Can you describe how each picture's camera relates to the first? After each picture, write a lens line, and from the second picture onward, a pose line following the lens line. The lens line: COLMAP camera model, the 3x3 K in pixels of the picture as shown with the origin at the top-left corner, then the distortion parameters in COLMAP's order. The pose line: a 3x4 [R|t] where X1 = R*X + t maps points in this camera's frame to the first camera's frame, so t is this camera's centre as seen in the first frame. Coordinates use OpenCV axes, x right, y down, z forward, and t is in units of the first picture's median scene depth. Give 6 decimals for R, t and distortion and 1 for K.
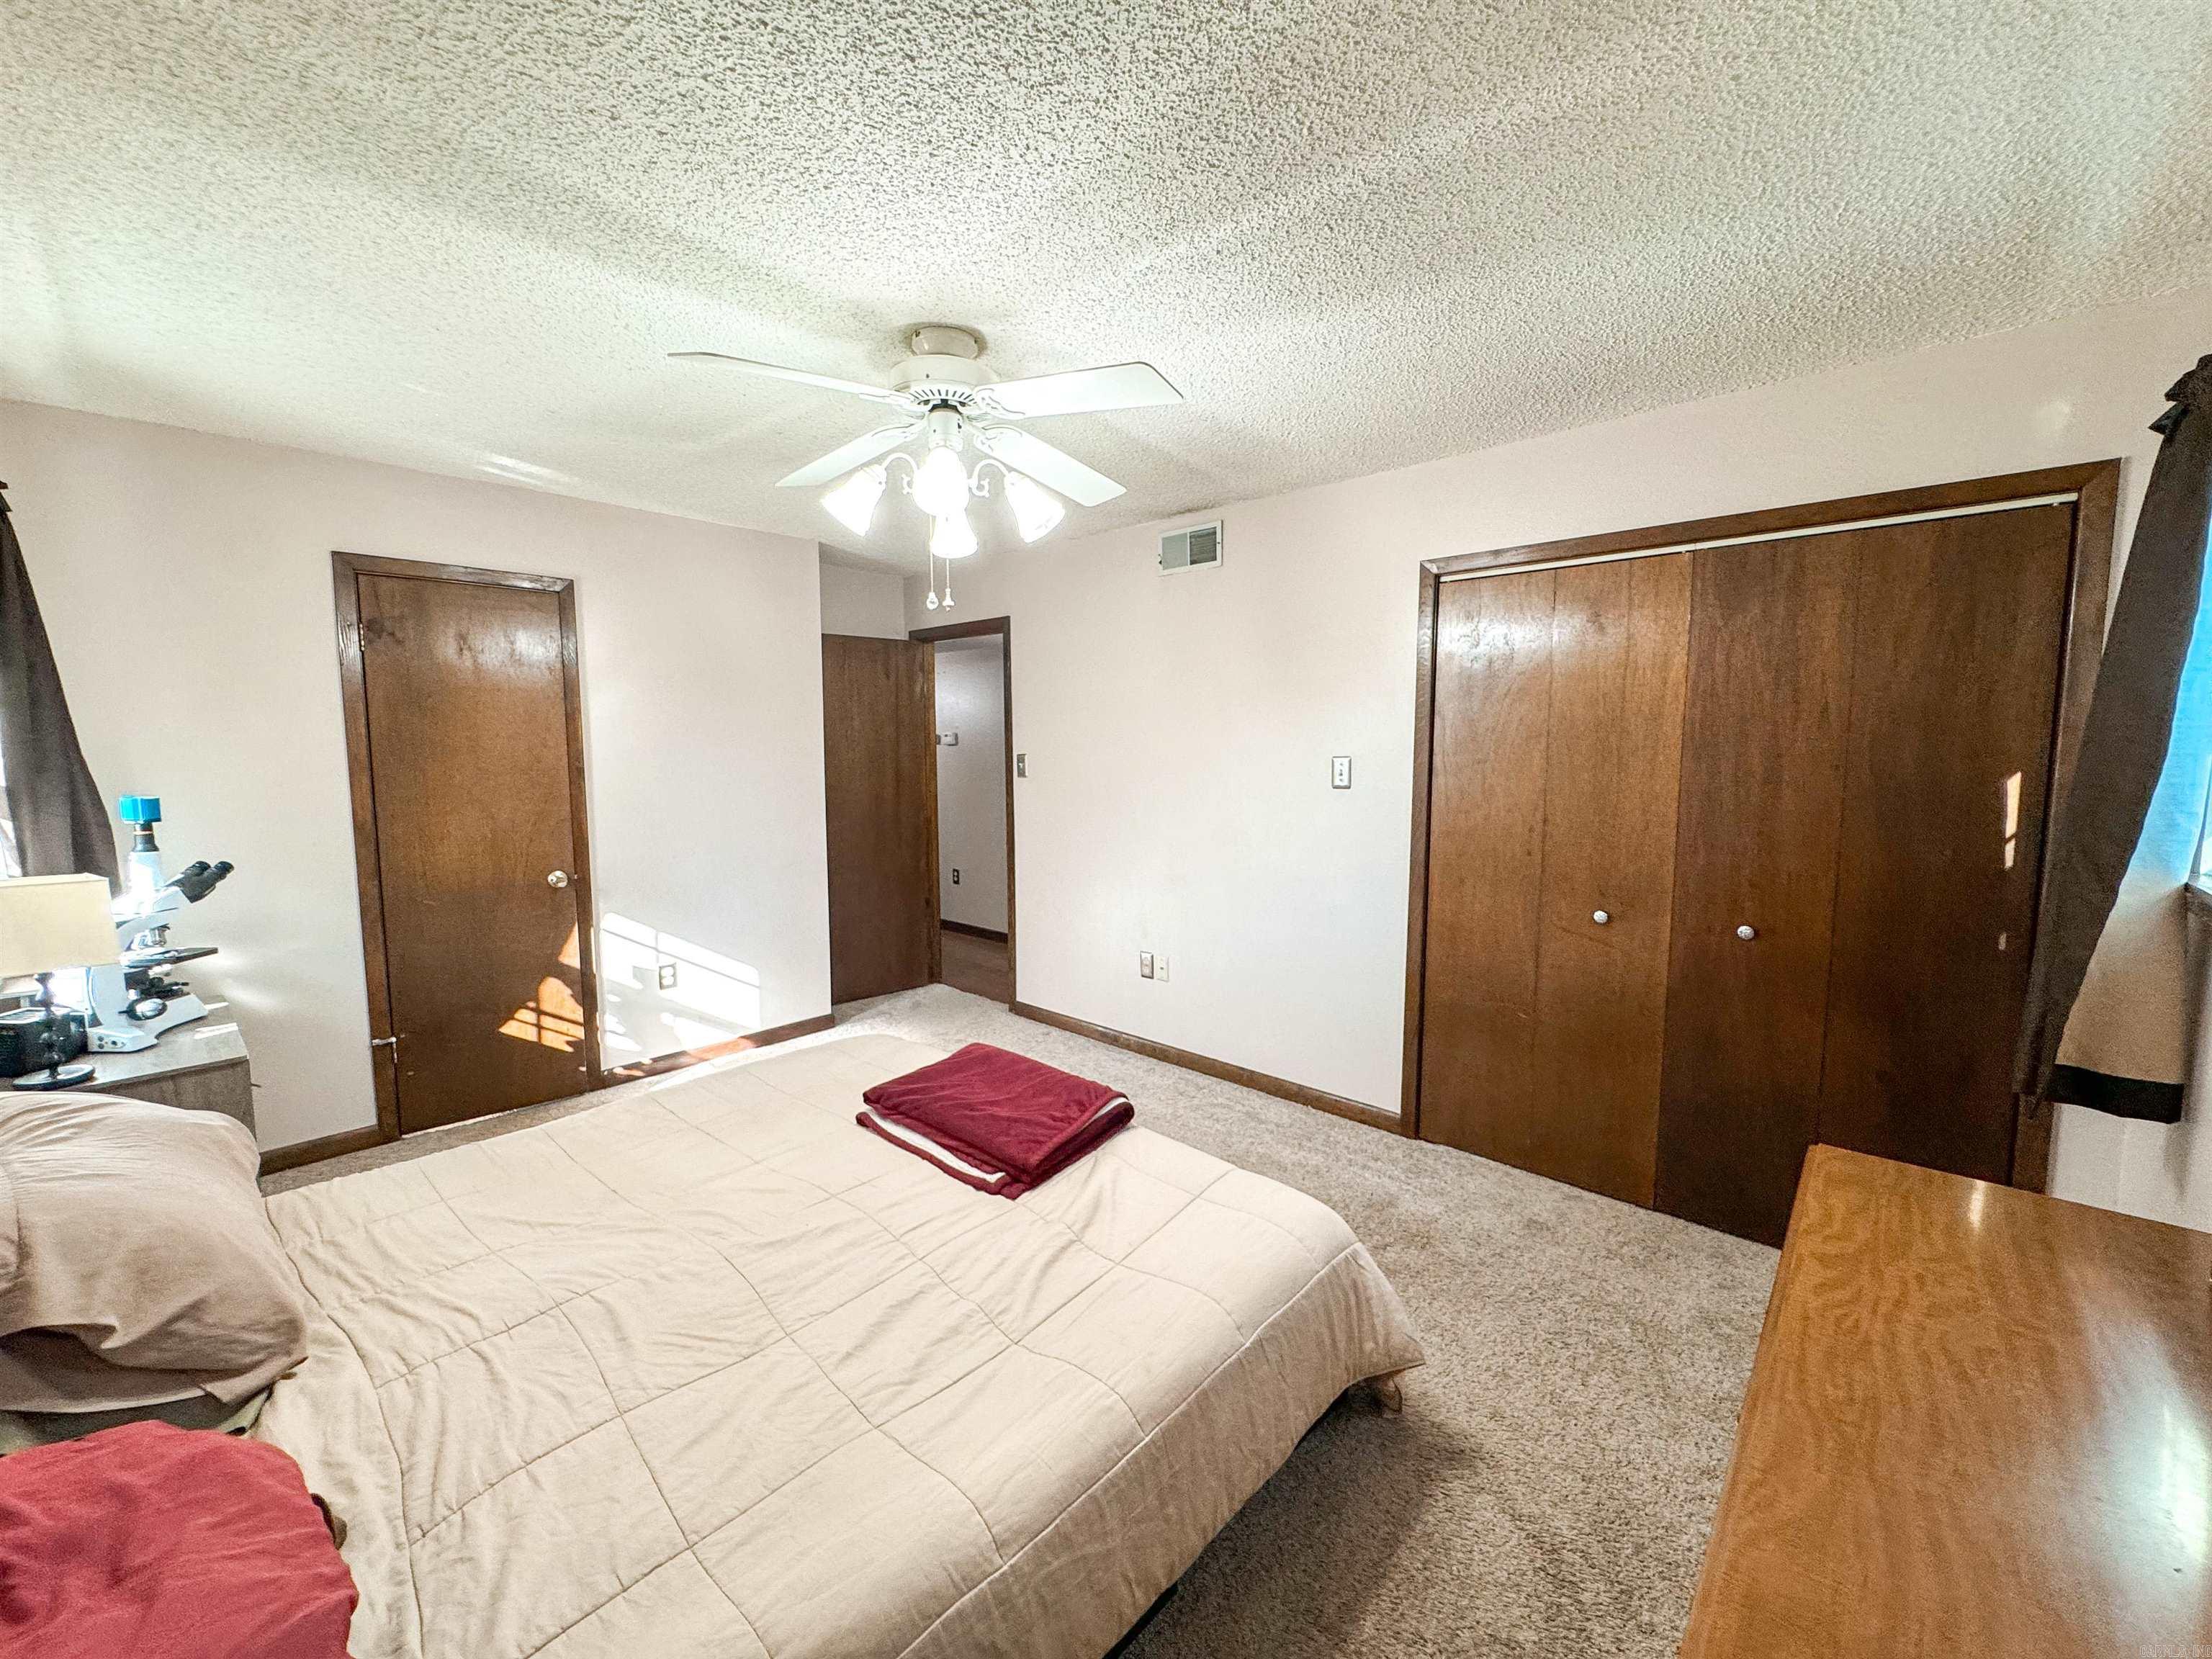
lens RADIAL K [[883.2, 0, 1108.8], [0, 883.2, 826.1], [0, 0, 1]] dist [-0.003912, 0.000829]
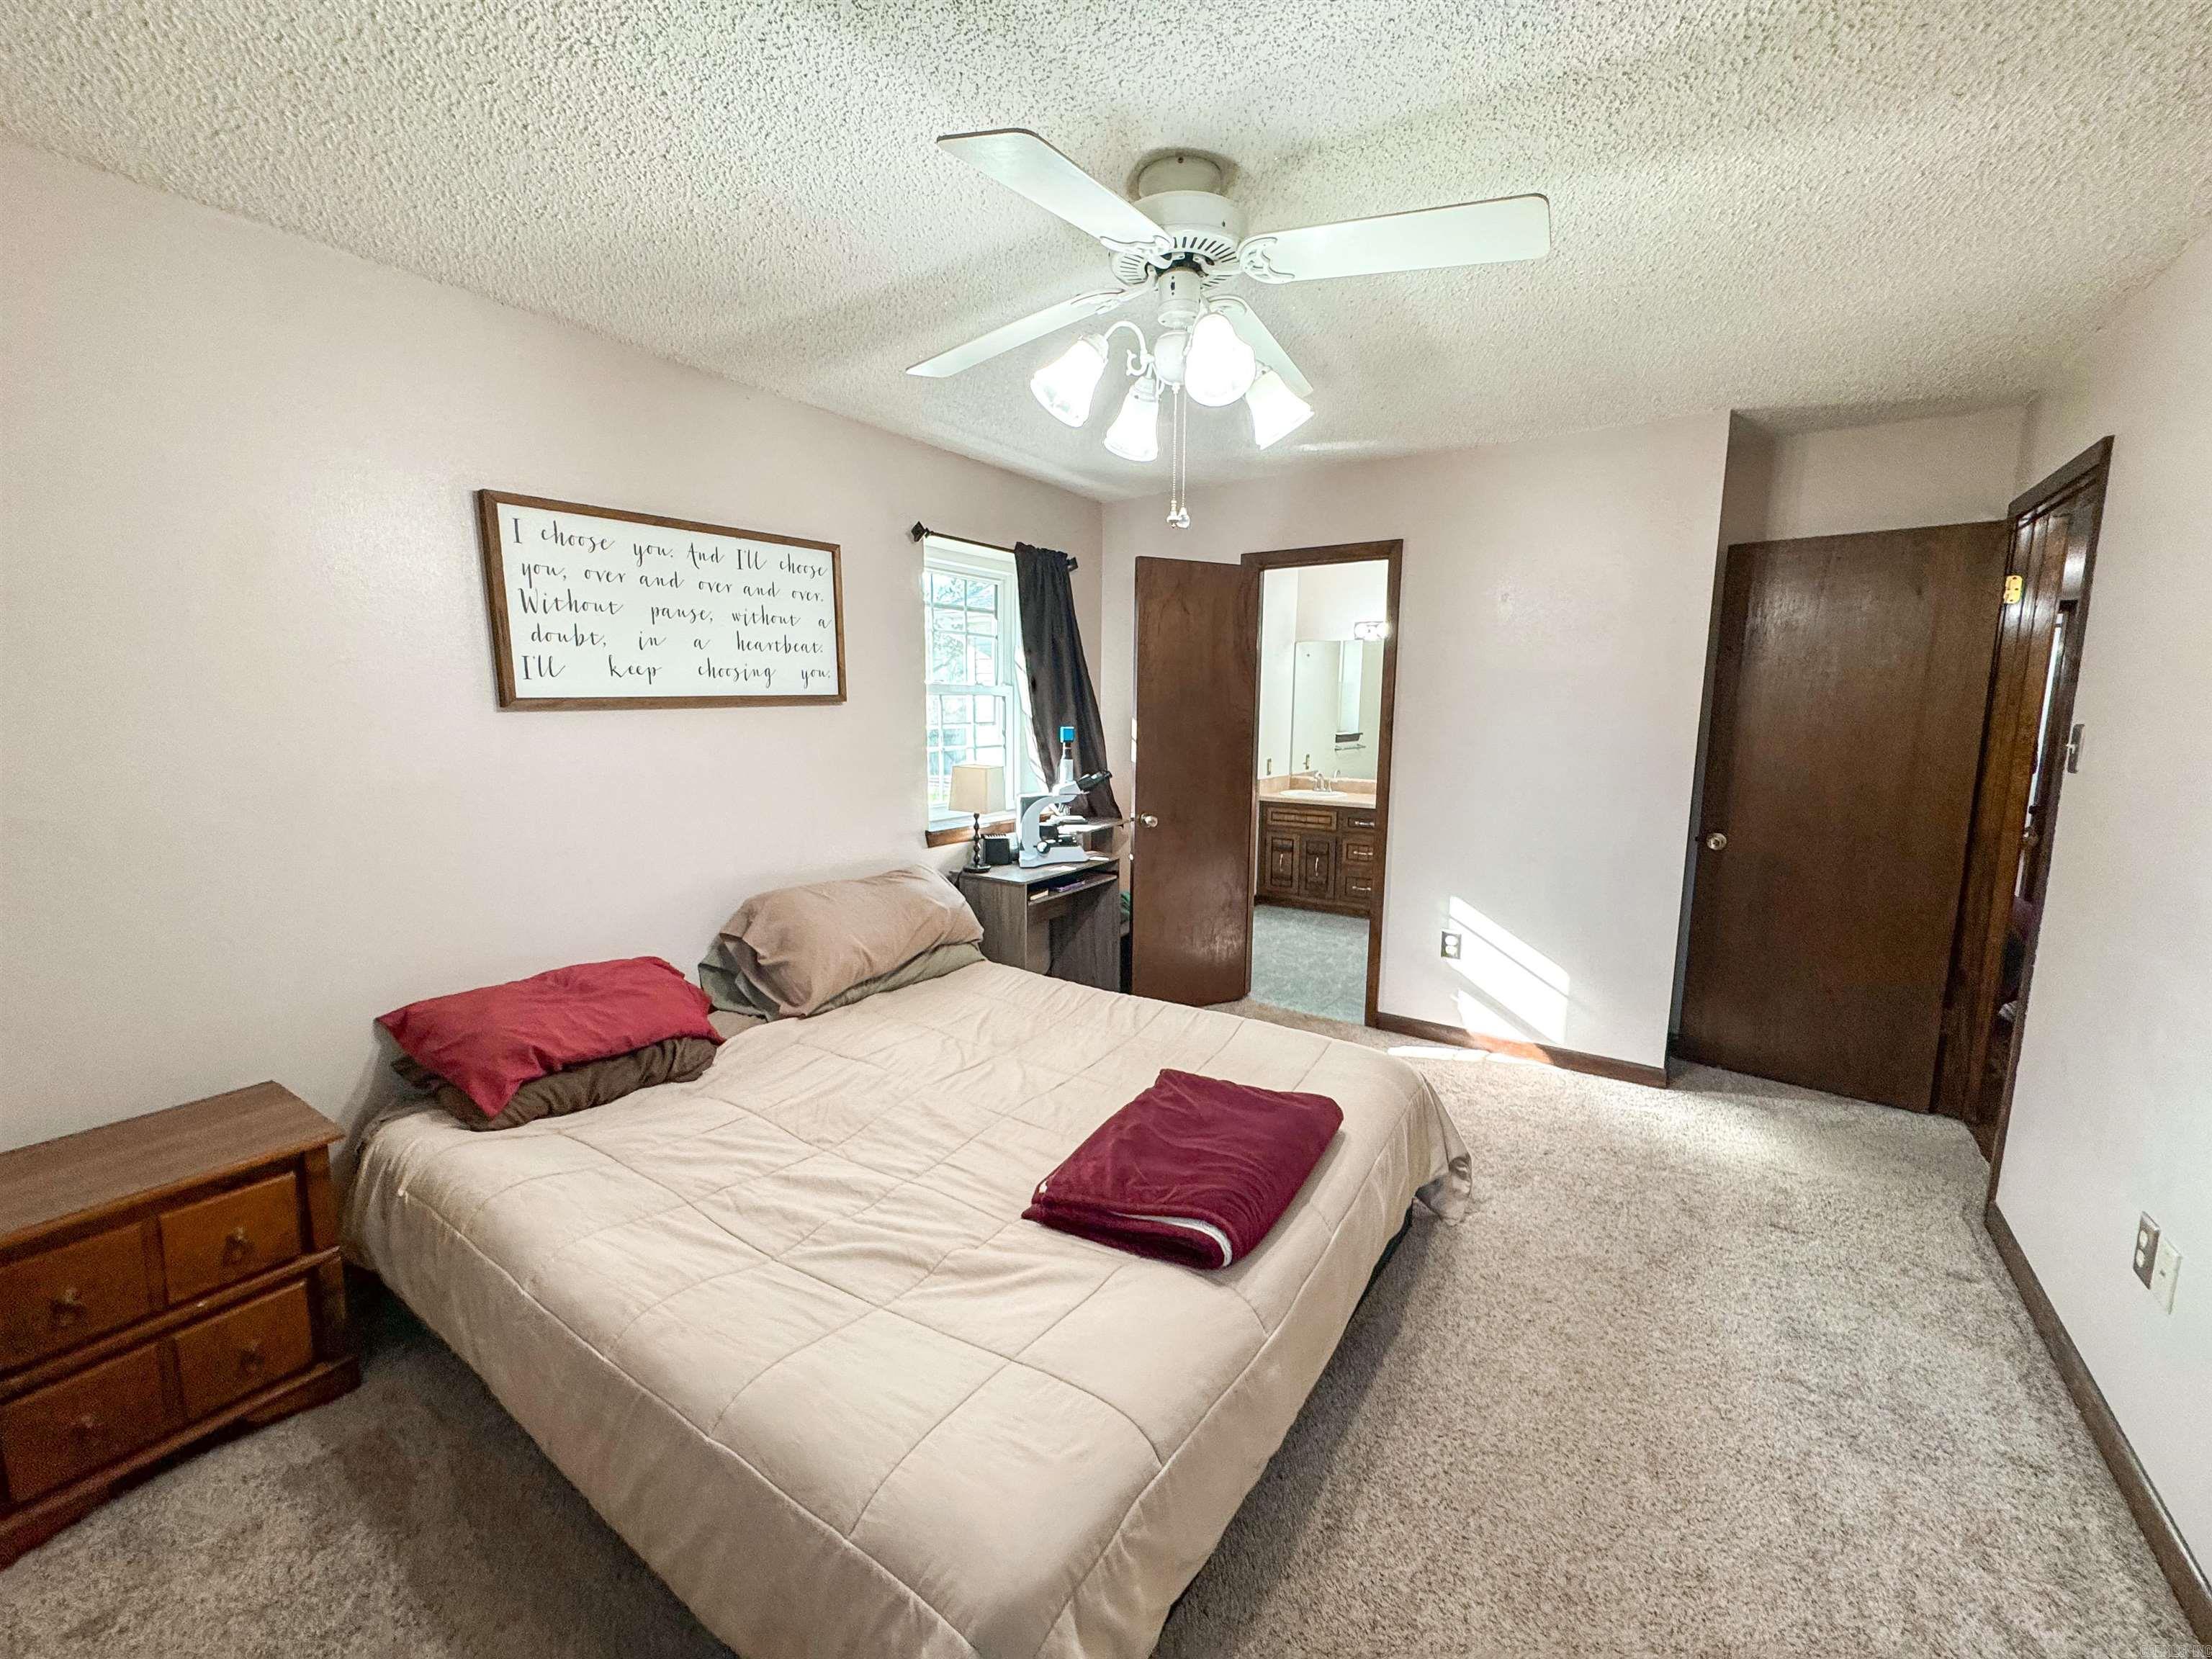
lens RADIAL K [[883.2, 0, 1109.8], [0, 883.2, 832.3], [0, 0, 1]] dist [-0.003912, 0.000829]
pose [[0.146548, 0.148517, -0.977991, 0.343906], [-0.103743, 0.985520, 0.134114, -0.038780], [0.983748, 0.081806, 0.159834, 0.446430]]
